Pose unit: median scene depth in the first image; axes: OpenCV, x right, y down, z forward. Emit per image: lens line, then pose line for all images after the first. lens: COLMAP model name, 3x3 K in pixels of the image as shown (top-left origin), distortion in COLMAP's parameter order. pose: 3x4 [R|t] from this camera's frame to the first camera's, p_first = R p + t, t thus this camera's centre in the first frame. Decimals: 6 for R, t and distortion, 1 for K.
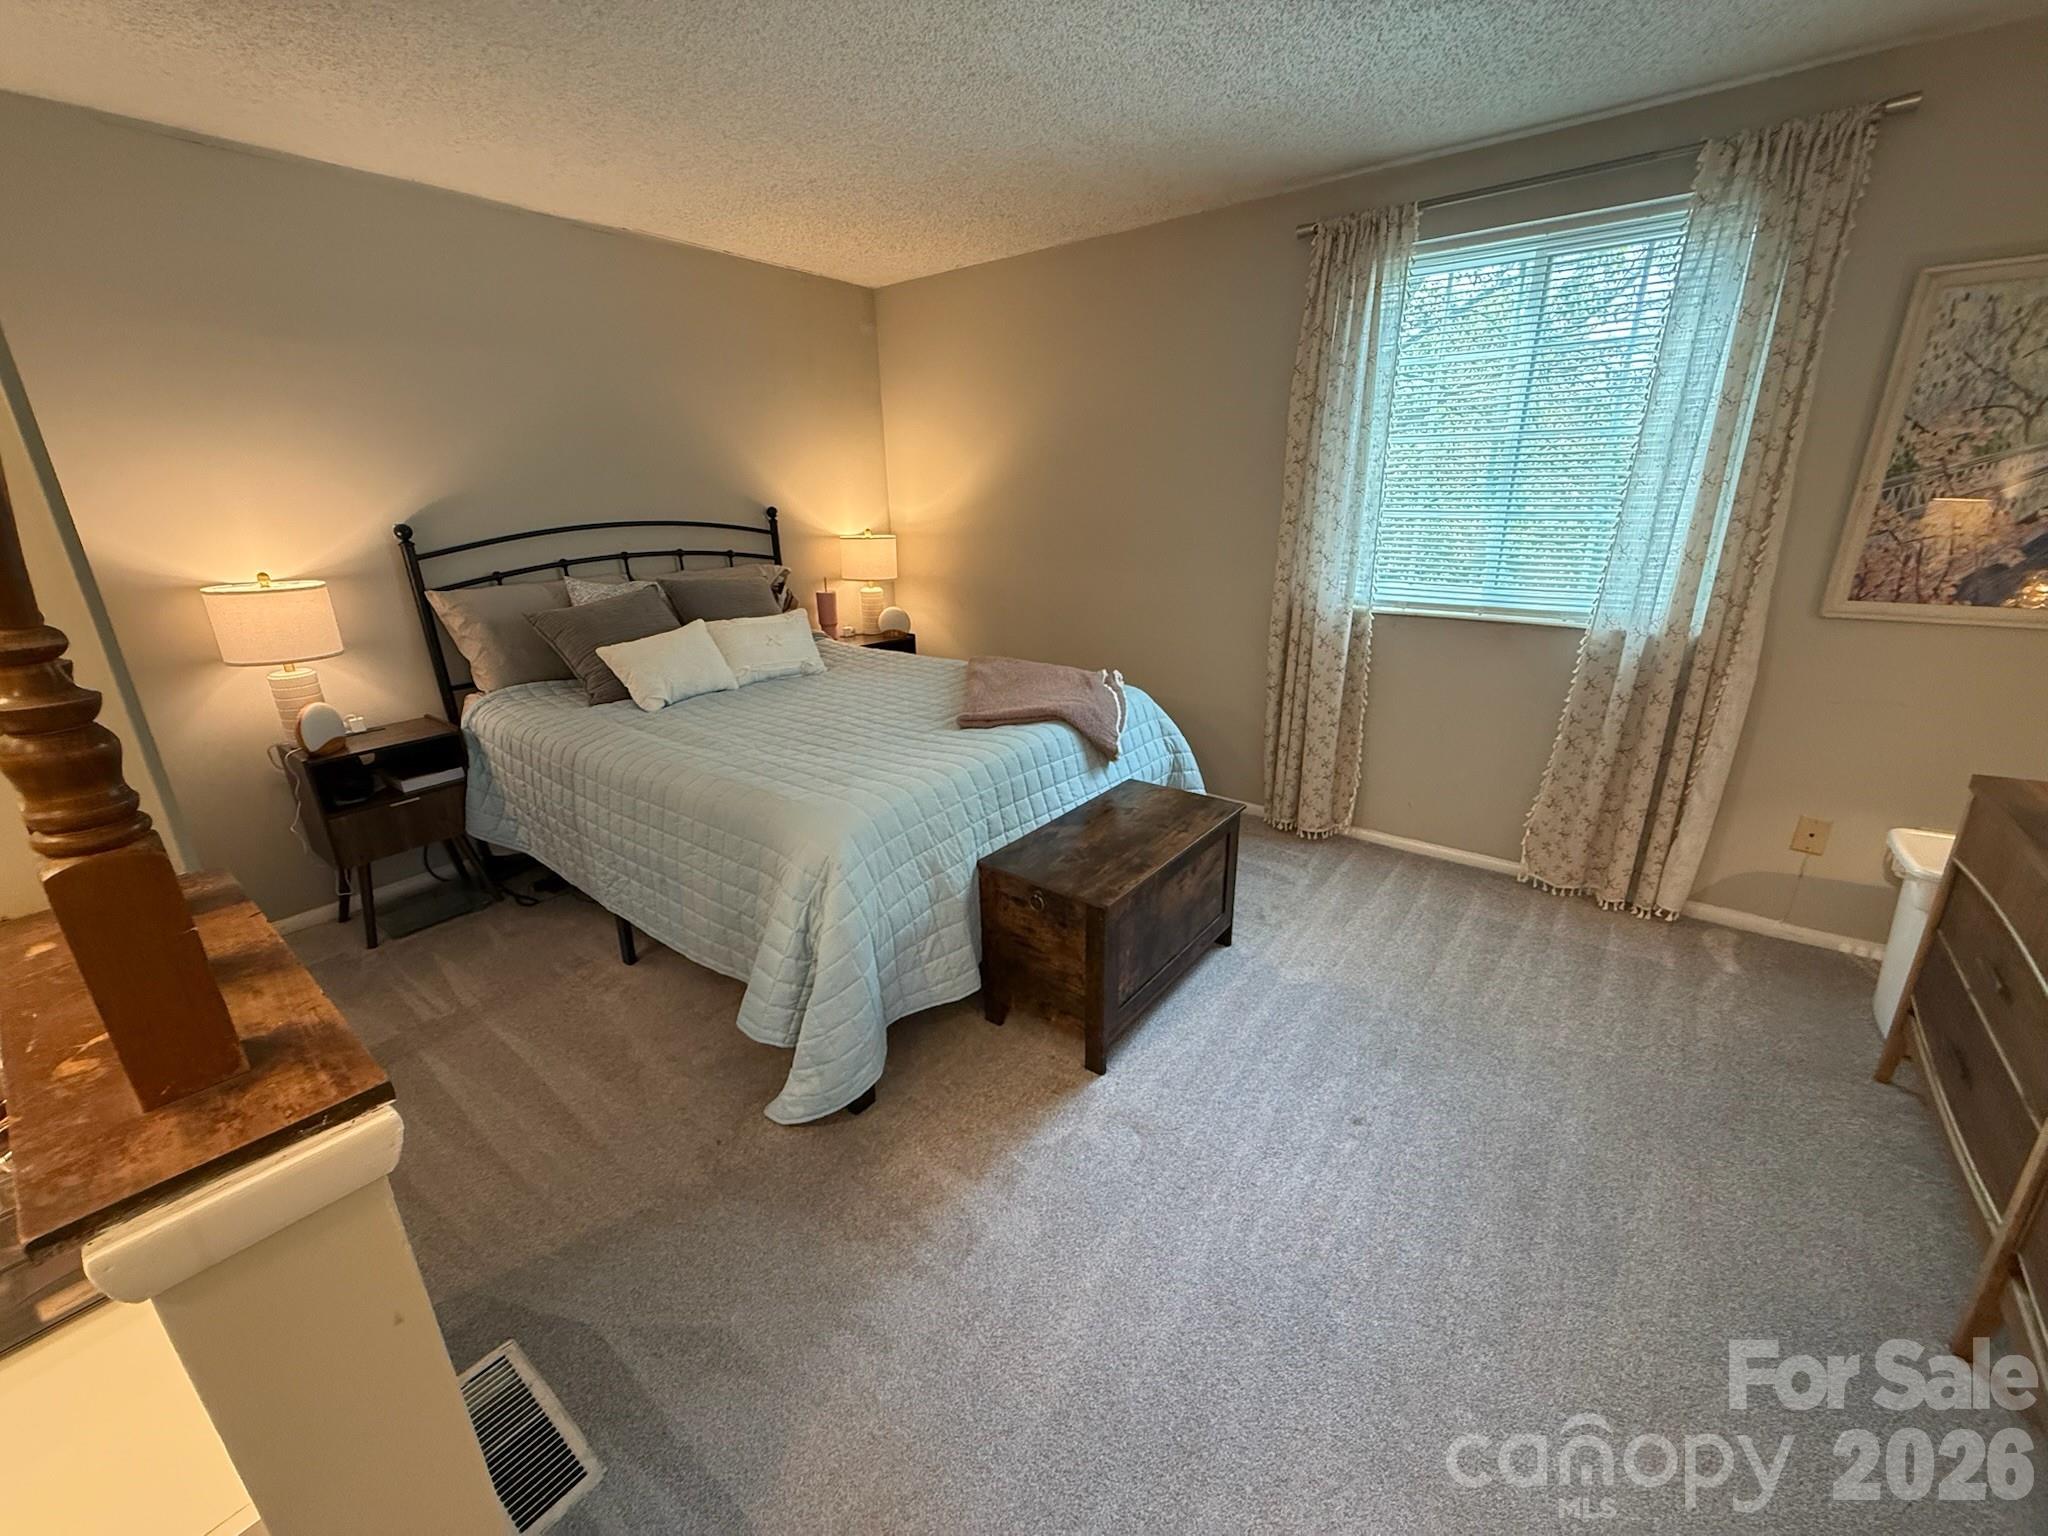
lens RADIAL K [[820.2, 0, 1019.2], [0, 820.2, 766.3], [0, 0, 1]] dist [-0.000536, -0.000751]
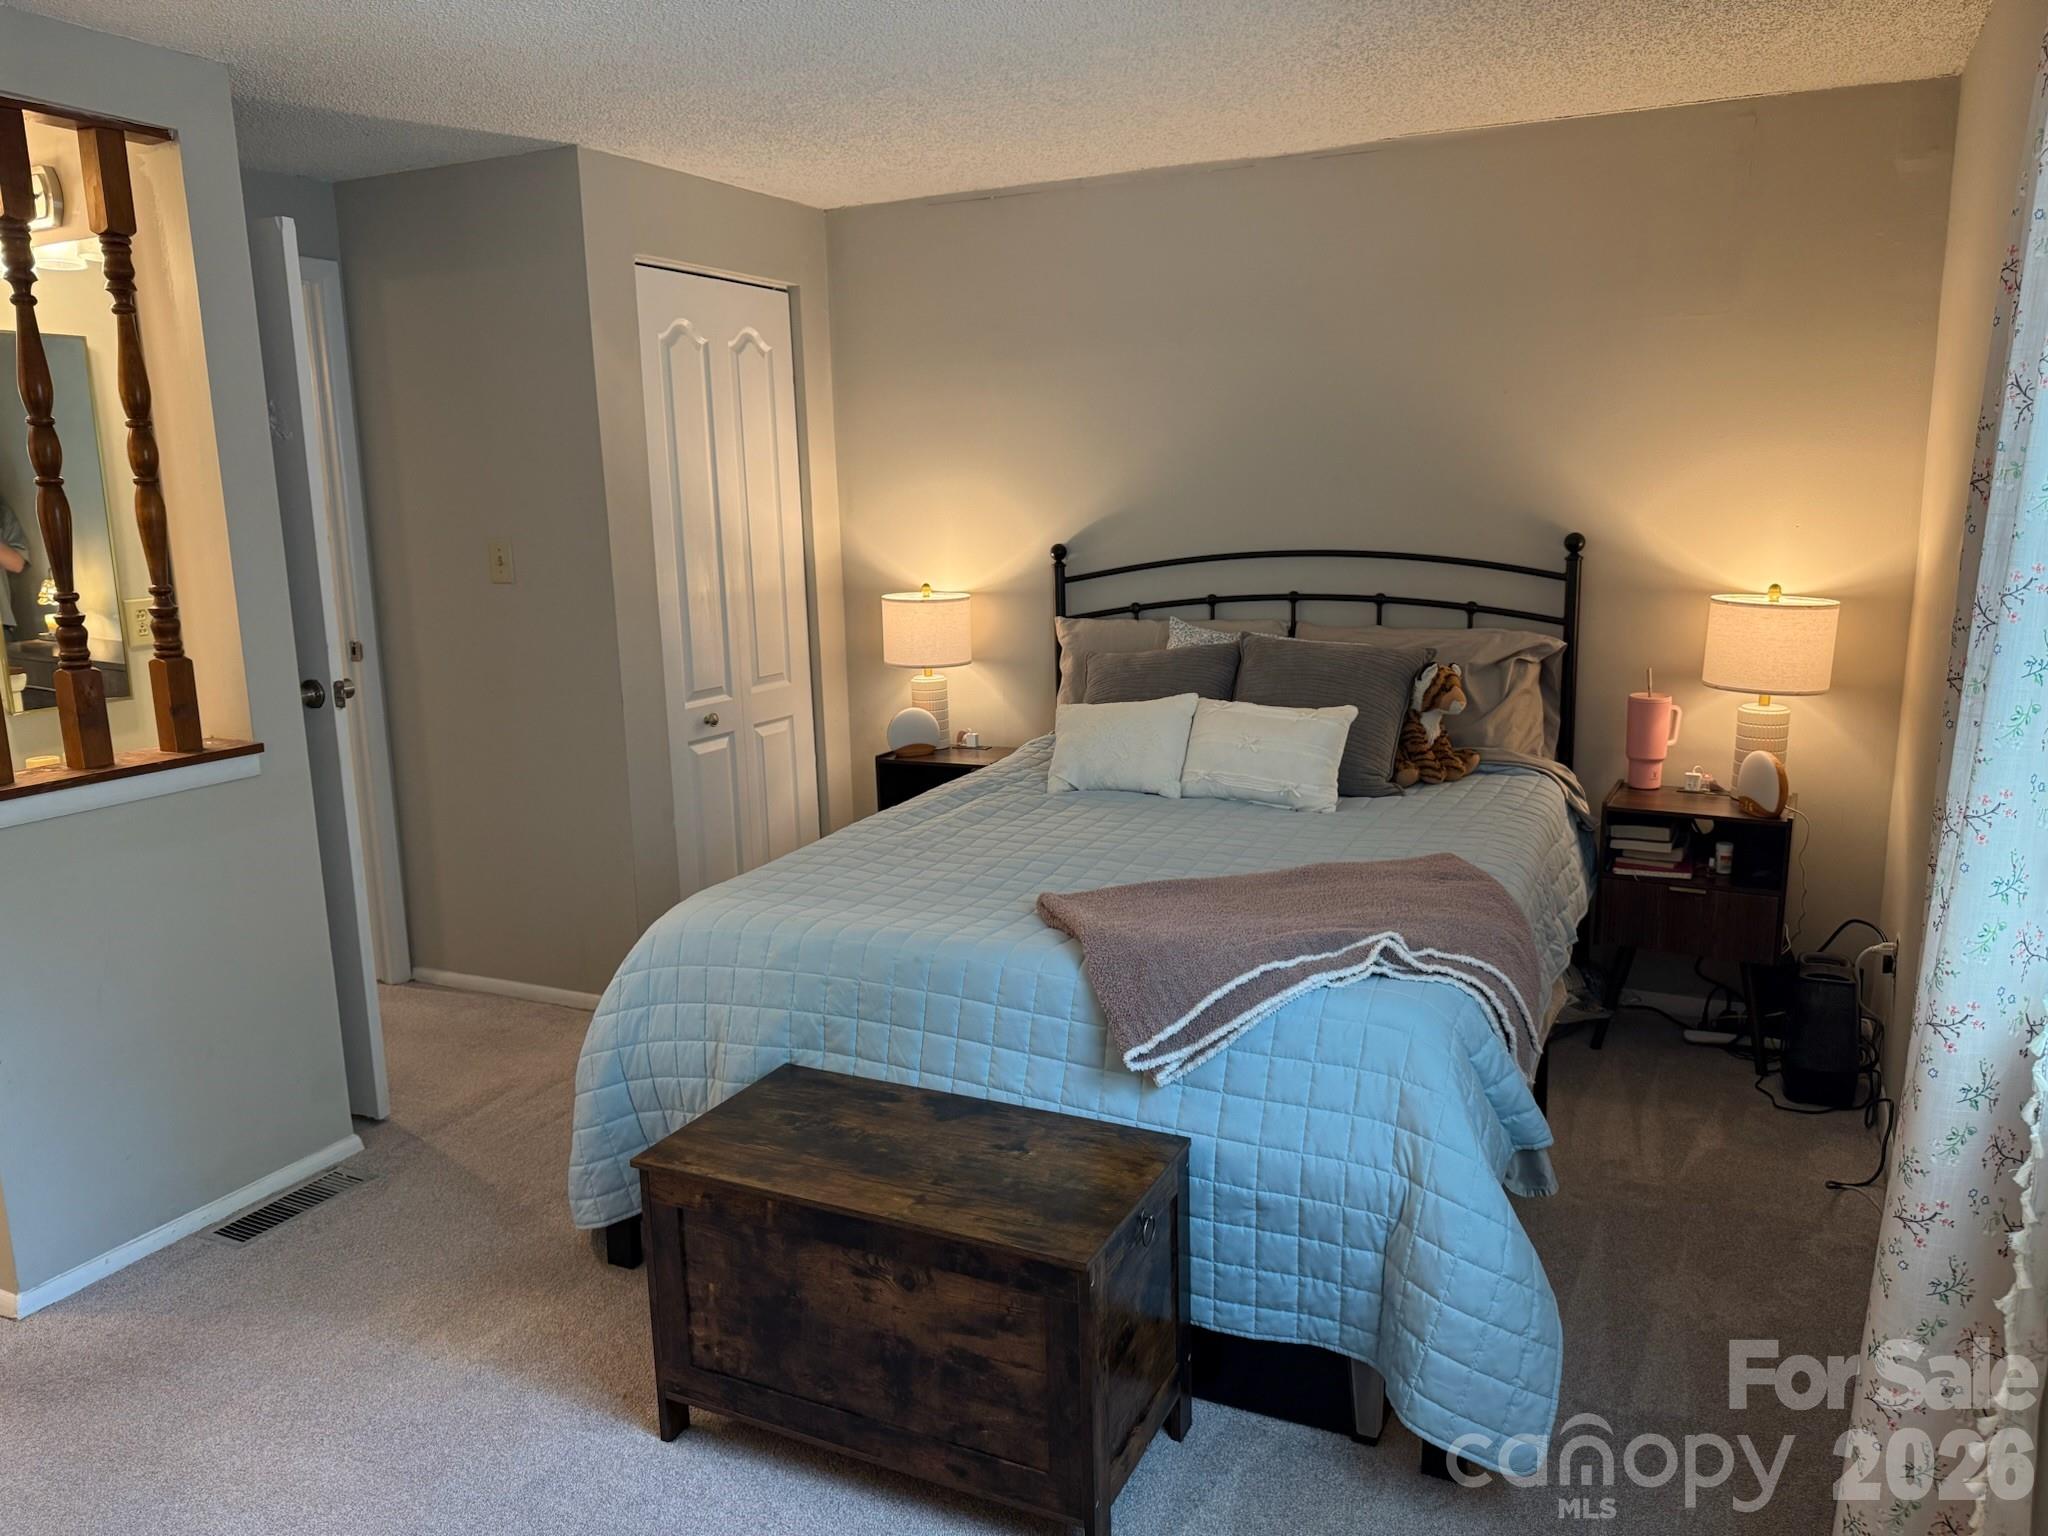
lens RADIAL K [[1427.6, 0, 1017.4], [0, 1427.6, 767.1], [0, 0, 1]] dist [0.113413, -0.173106]
pose [[0.204250, 0.197227, -0.958845, 0.864655], [-0.295846, 0.946128, 0.131591, -0.265728], [0.933144, 0.256793, 0.251595, 0.637710]]
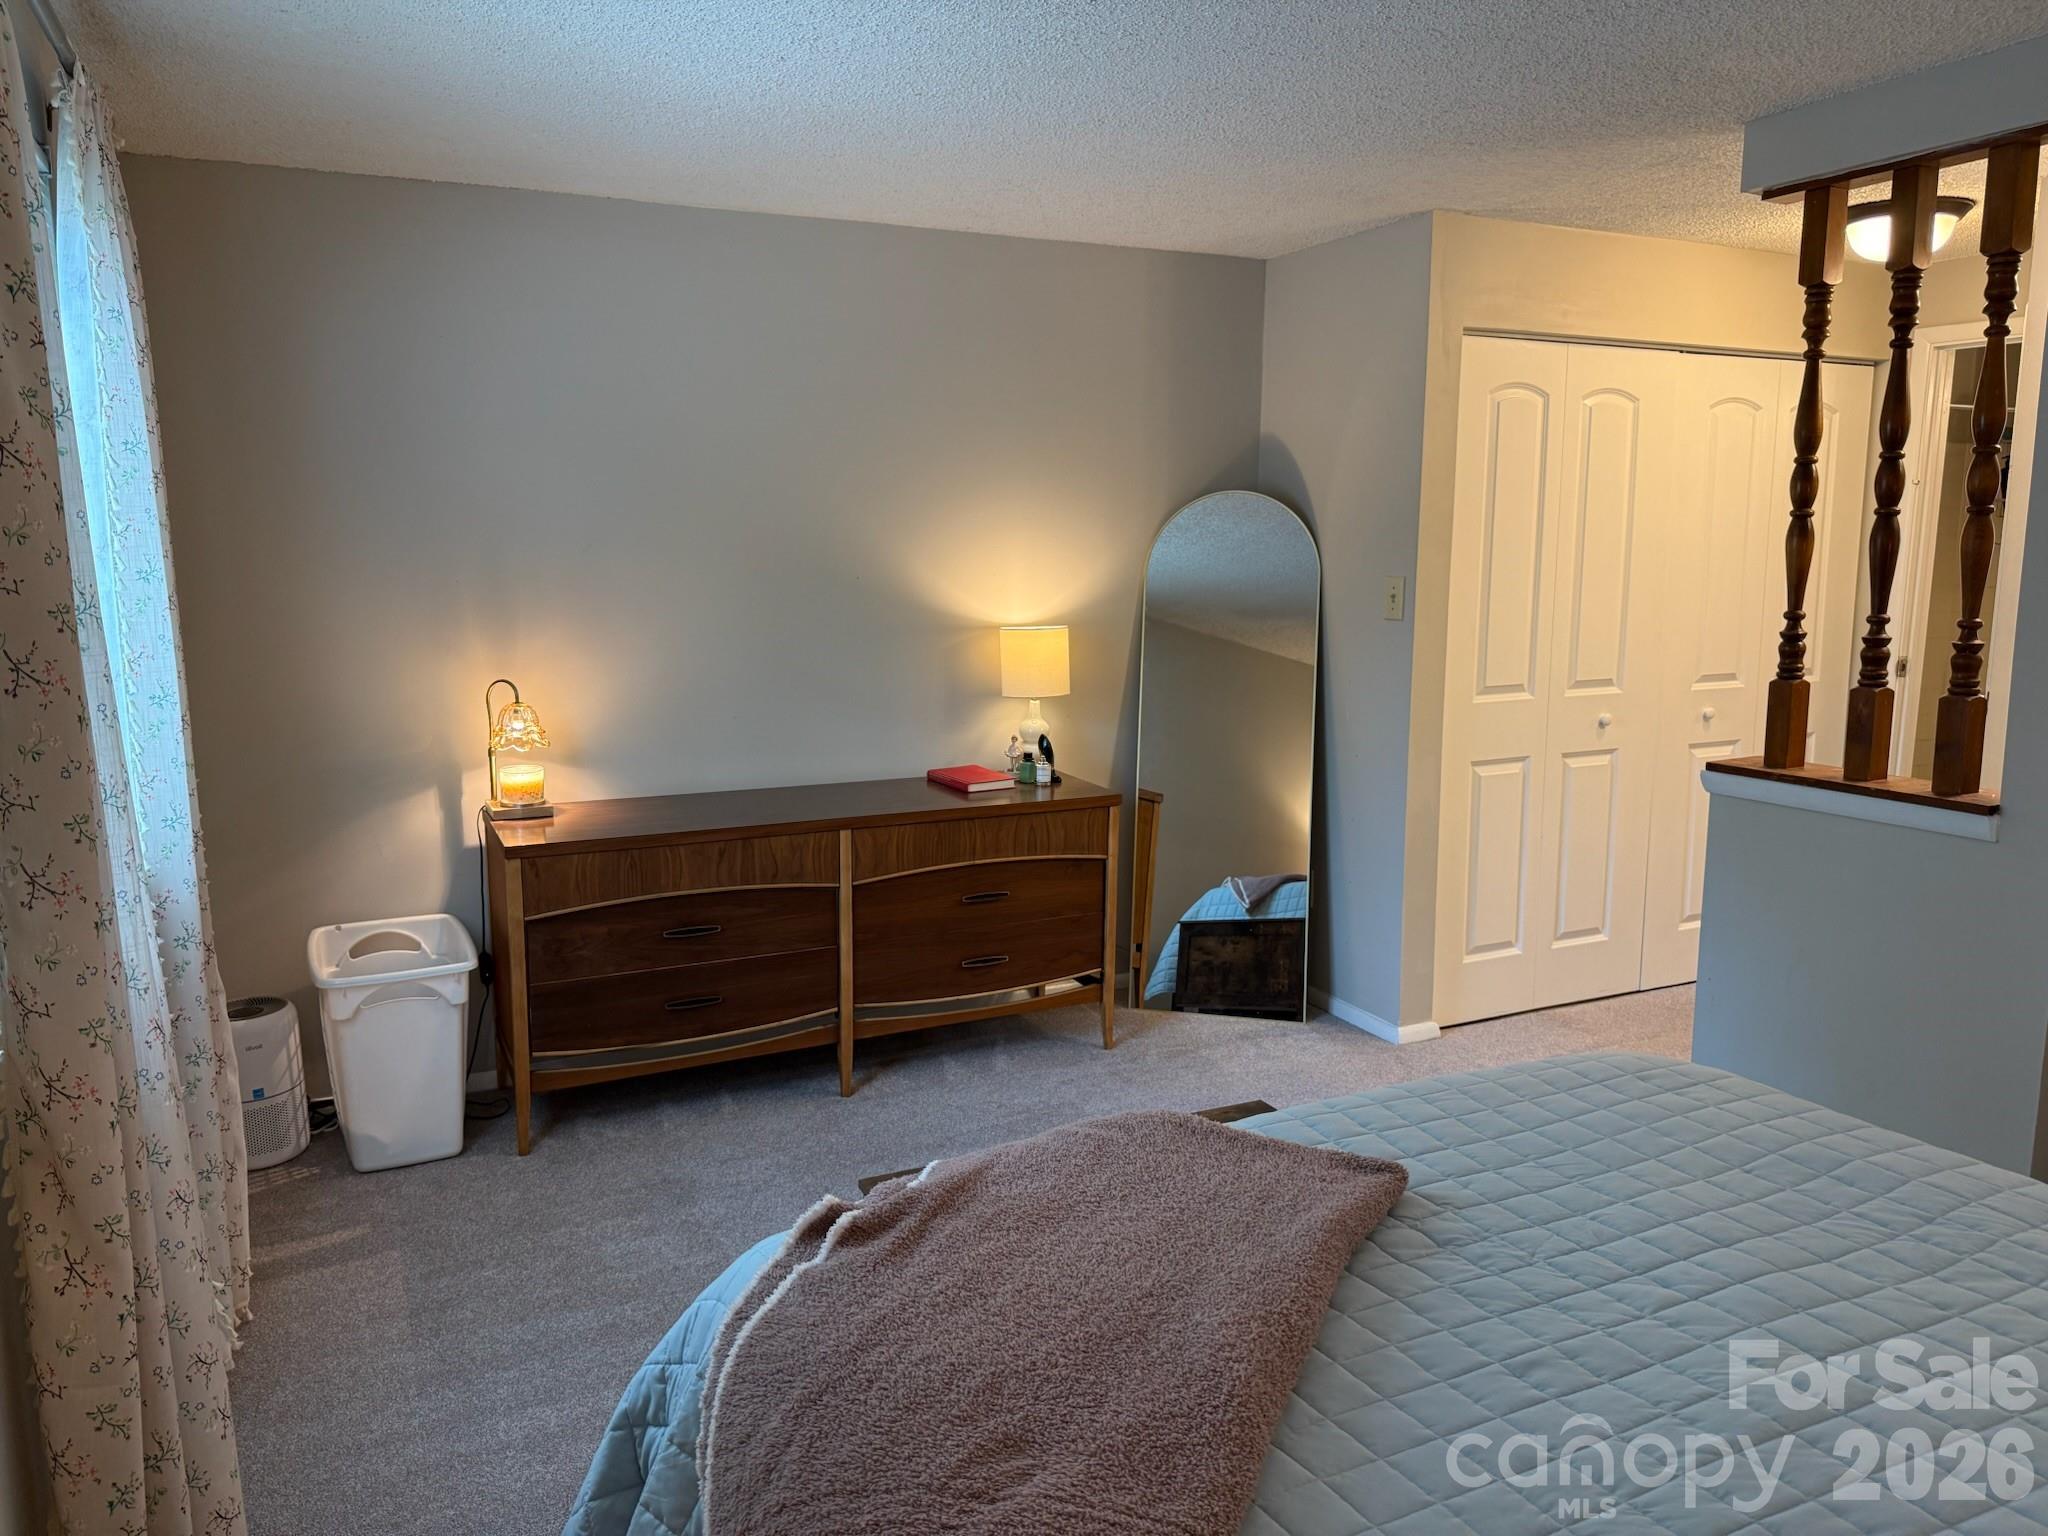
lens RADIAL K [[1435.7, 0, 1024.0], [0, 1435.7, 768.0], [0, 0, 1]] dist [0.048608, -0.103445]
pose [[-0.903768, -0.043611, 0.425796, -0.183423], [0.157632, 0.890964, 0.425835, -0.516810], [-0.397940, 0.451975, -0.798350, 1.431522]]
